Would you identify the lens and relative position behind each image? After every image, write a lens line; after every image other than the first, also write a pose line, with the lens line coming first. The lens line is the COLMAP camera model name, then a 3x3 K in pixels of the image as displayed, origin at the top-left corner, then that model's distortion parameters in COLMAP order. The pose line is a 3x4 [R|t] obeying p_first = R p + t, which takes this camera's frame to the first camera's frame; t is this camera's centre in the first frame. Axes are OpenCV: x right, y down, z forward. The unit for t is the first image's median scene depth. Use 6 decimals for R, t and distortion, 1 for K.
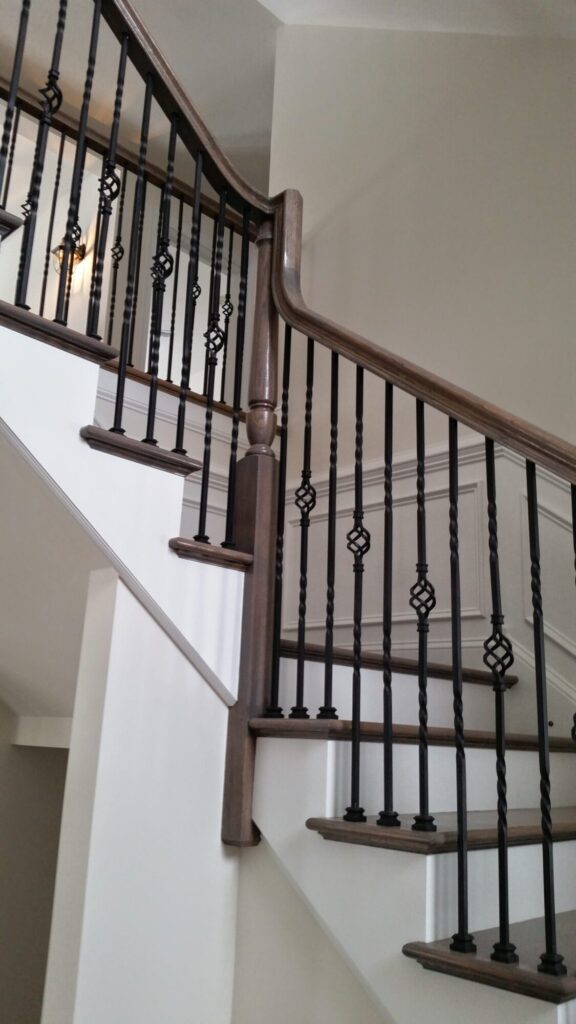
lens RADIAL K [[831.6, 0, 287.6], [0, 831.6, 522.1], [0, 0, 1]] dist [0.132244, -0.272447]
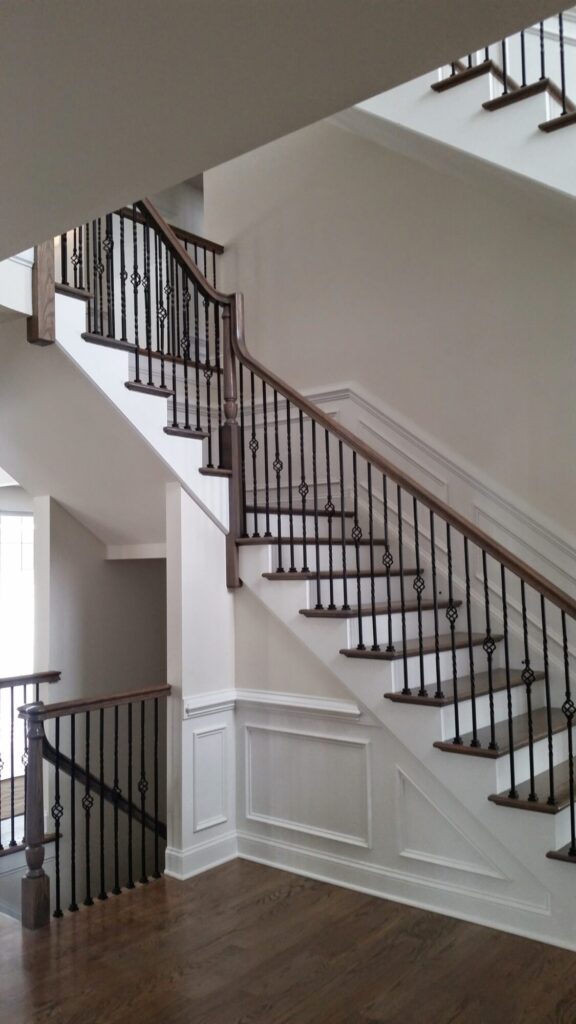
lens RADIAL K [[831.6, 0, 277.3], [0, 831.6, 510.8], [0, 0, 1]] dist [0.132244, -0.272447]
pose [[0.993879, -0.056594, 0.094878, -0.149212], [0.036664, 0.979118, 0.199961, -0.323842], [-0.104213, -0.195258, 0.975199, -1.354794]]
